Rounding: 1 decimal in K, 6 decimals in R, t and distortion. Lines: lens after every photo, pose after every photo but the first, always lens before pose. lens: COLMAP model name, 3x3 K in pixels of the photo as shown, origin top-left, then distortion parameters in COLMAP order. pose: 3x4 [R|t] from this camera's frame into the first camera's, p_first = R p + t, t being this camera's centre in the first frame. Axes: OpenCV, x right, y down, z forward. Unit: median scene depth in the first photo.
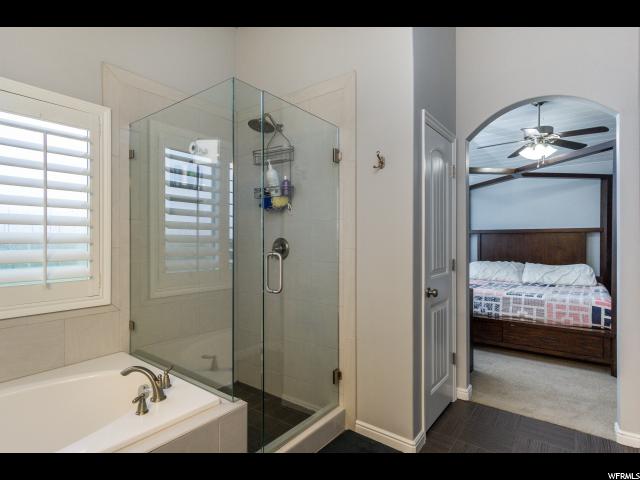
lens RADIAL K [[339.7, 0, 319.1], [0, 339.7, 240.2], [0, 0, 1]] dist [0.006705, 0.001016]
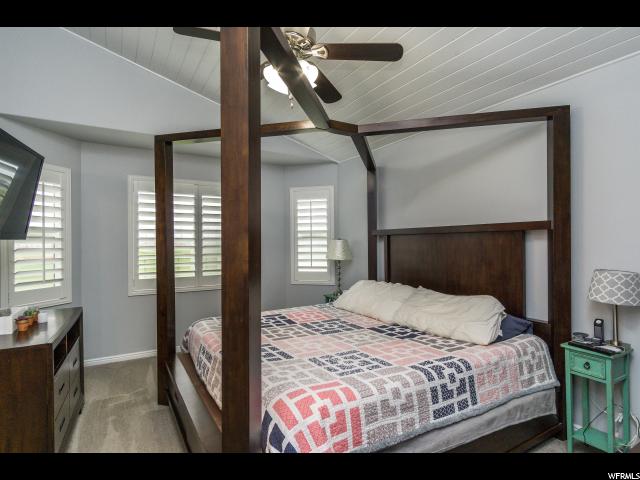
lens RADIAL K [[339.7, 0, 319.6], [0, 339.7, 241.5], [0, 0, 1]] dist [0.006705, 0.001016]
pose [[0.927218, -0.006179, -0.374470, 0.692846], [0.004439, 0.999975, -0.005509, -0.006715], [0.374495, 0.003446, 0.927223, 0.431160]]
